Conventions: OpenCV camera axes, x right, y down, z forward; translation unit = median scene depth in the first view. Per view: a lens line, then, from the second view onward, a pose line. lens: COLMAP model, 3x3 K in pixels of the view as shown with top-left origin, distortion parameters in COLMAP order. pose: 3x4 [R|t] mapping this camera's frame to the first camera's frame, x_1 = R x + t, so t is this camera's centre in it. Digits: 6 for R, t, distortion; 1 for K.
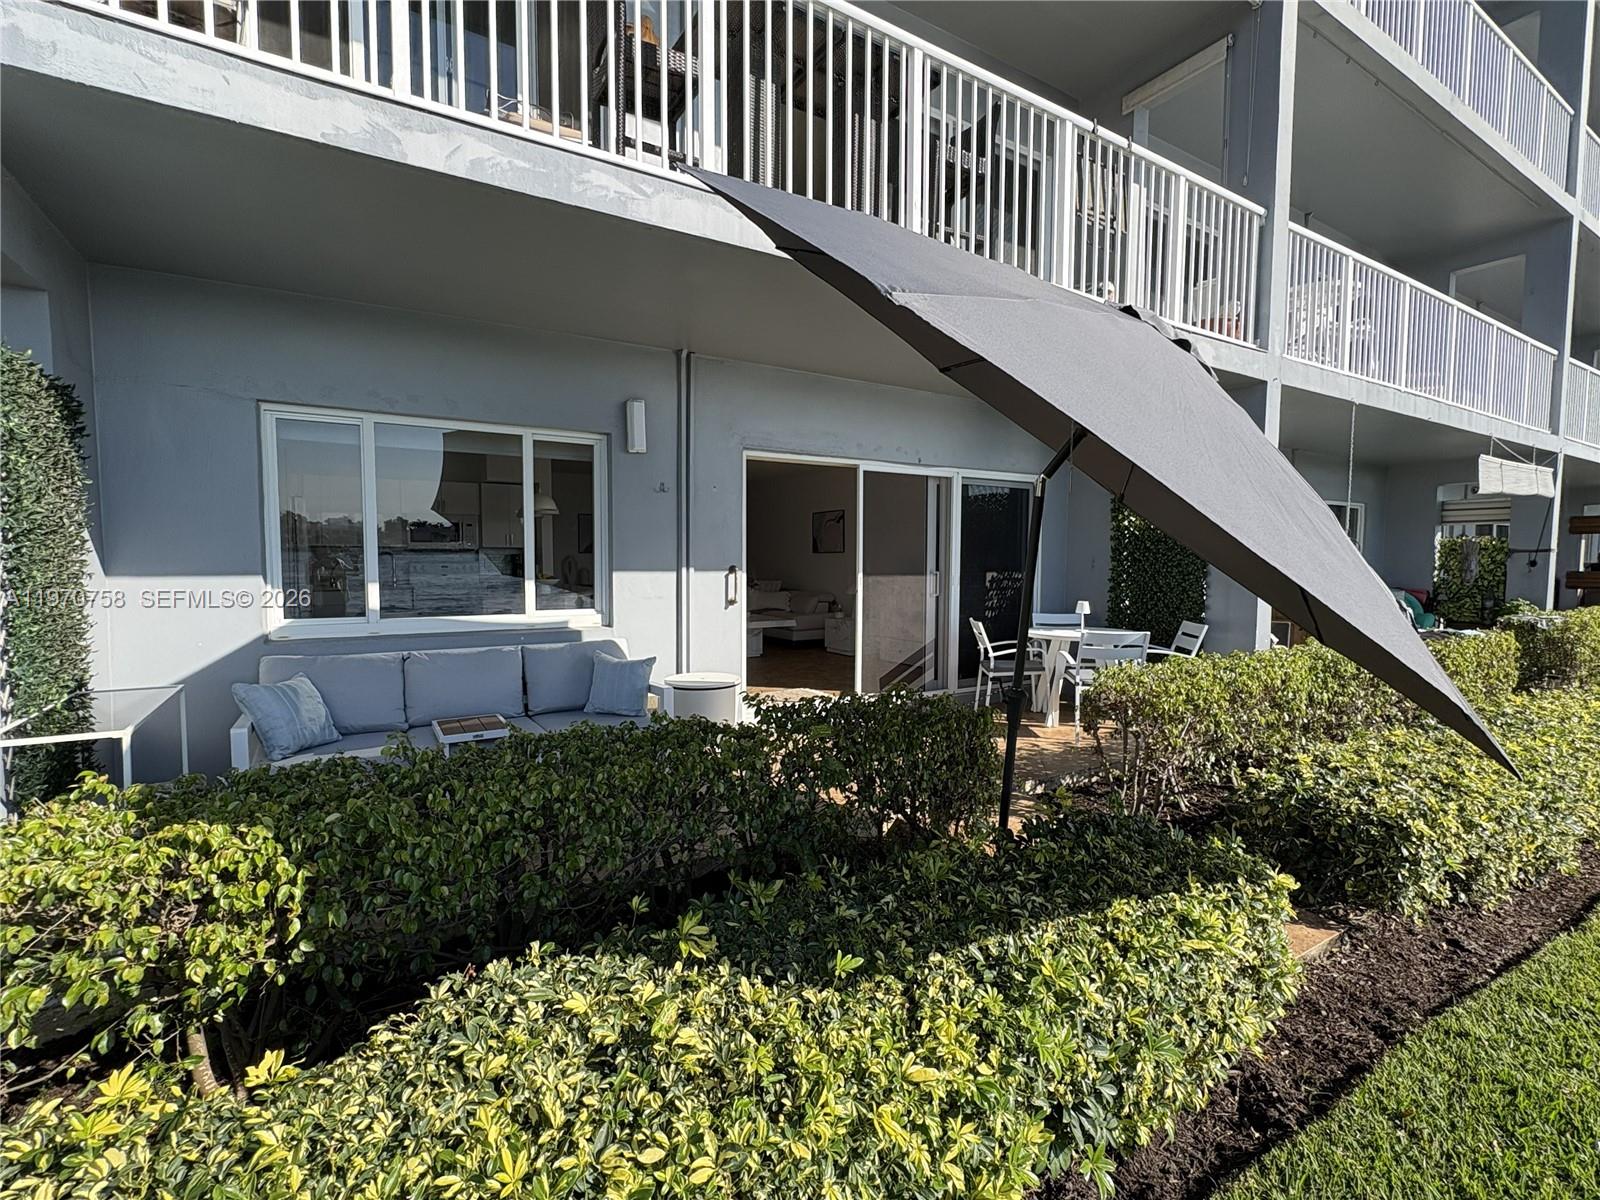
lens RADIAL K [[737.2, 0, 800.0], [0, 737.2, 600.0], [0, 0, 1]] dist [0.000173, -0.000471]
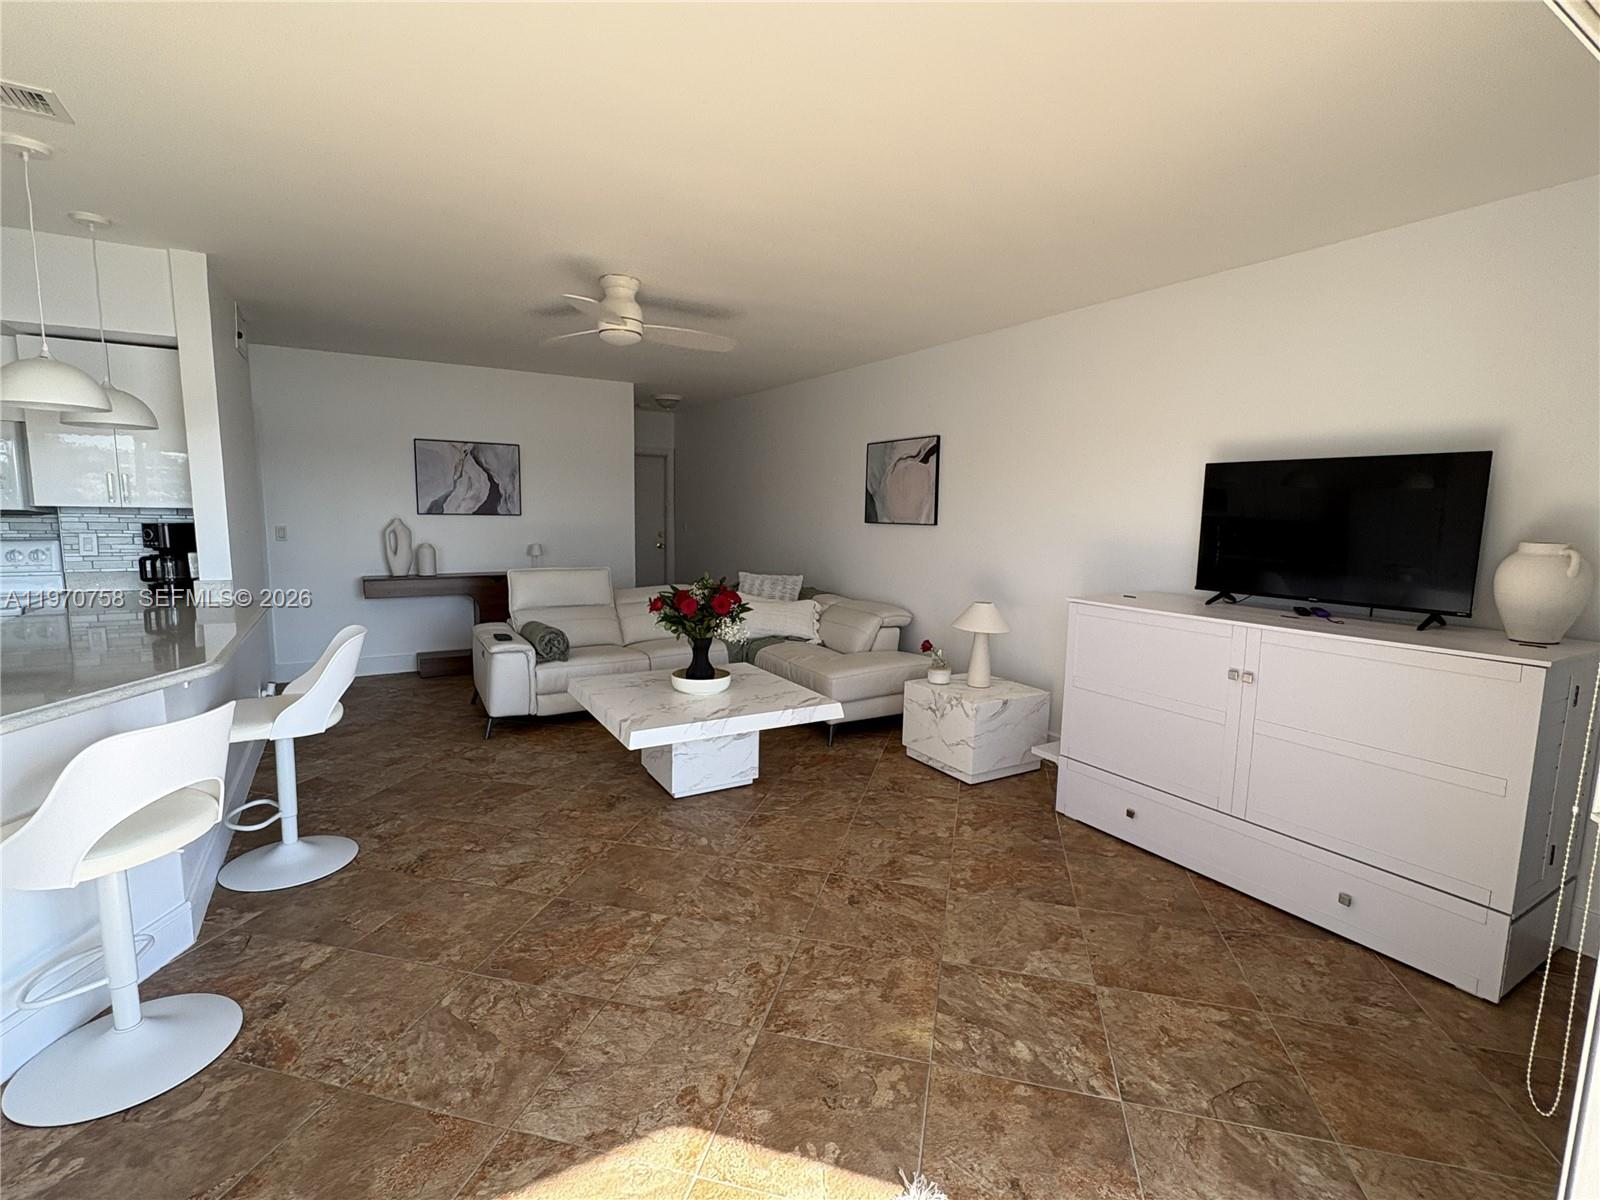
lens RADIAL K [[737.2, 0, 800.0], [0, 737.2, 600.0], [0, 0, 1]] dist [0.000173, -0.000471]
pose [[0.999712, 0.018657, -0.015103, -0.032499], [-0.017641, 0.997739, 0.064853, -0.074289], [0.016279, -0.064568, 0.997781, 0.825368]]
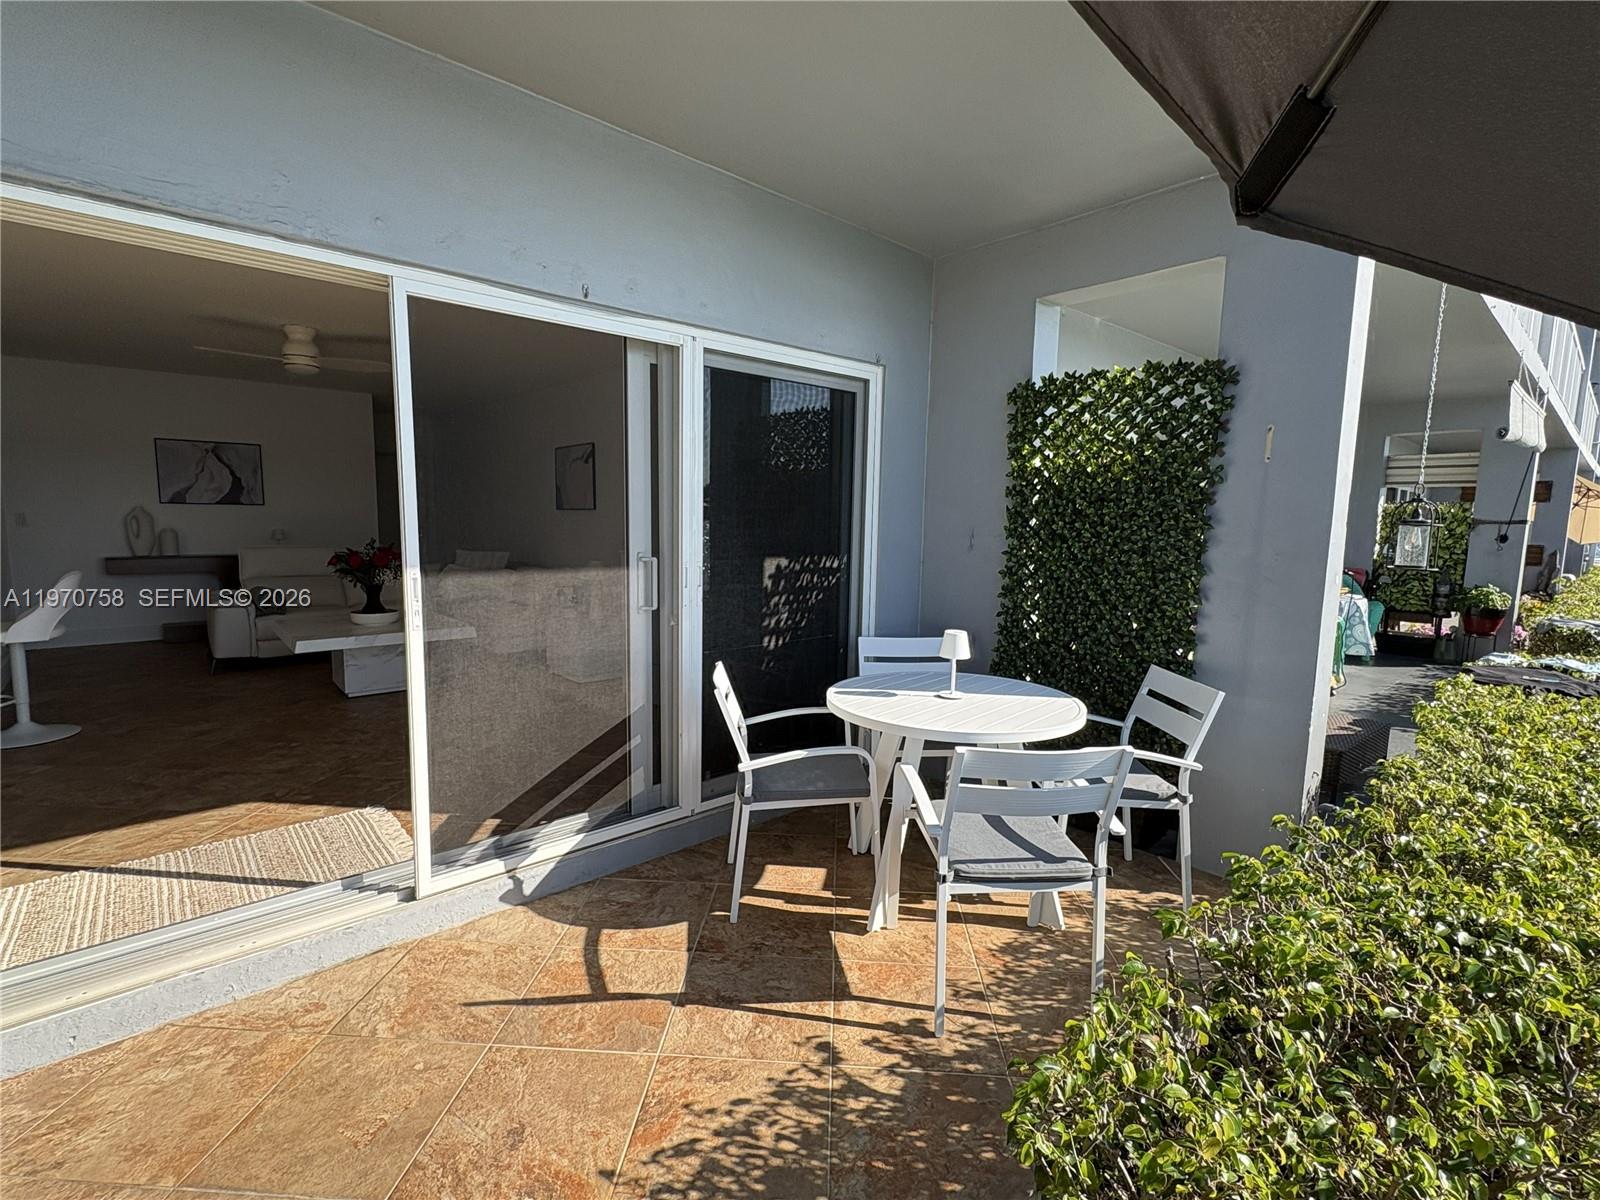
lens RADIAL K [[737.2, 0, 800.0], [0, 737.2, 600.0], [0, 0, 1]] dist [0.000173, -0.000471]
pose [[0.984906, -0.006007, 0.172985, 0.196621], [-0.003968, 0.998351, 0.057263, -0.038834], [-0.173044, -0.057085, 0.983258, 0.532217]]
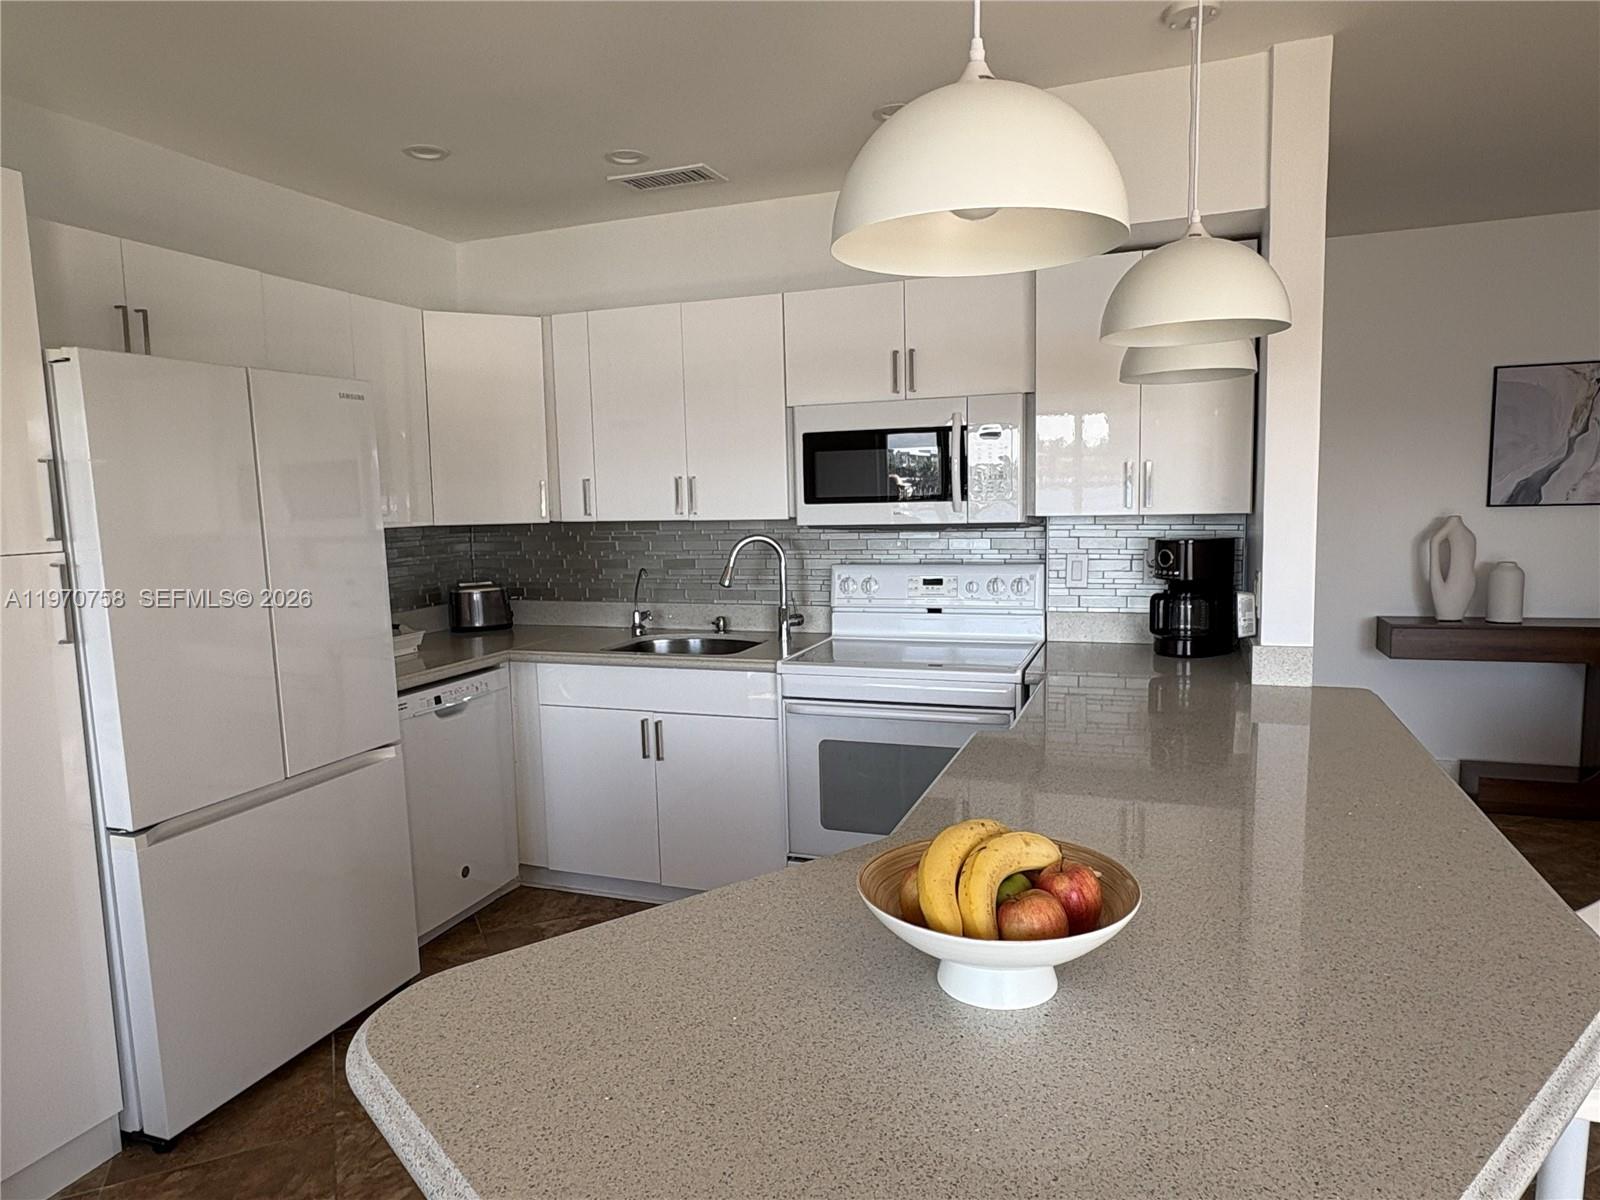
lens RADIAL K [[961.2, 0, 800.0], [0, 961.2, 600.0], [0, 0, 1]] dist [0.001033, -0.001041]
pose [[0.624421, 0.068858, -0.778047, -0.302364], [-0.016879, 0.997064, 0.074695, -0.090453], [0.780906, -0.033509, 0.623749, 0.971249]]
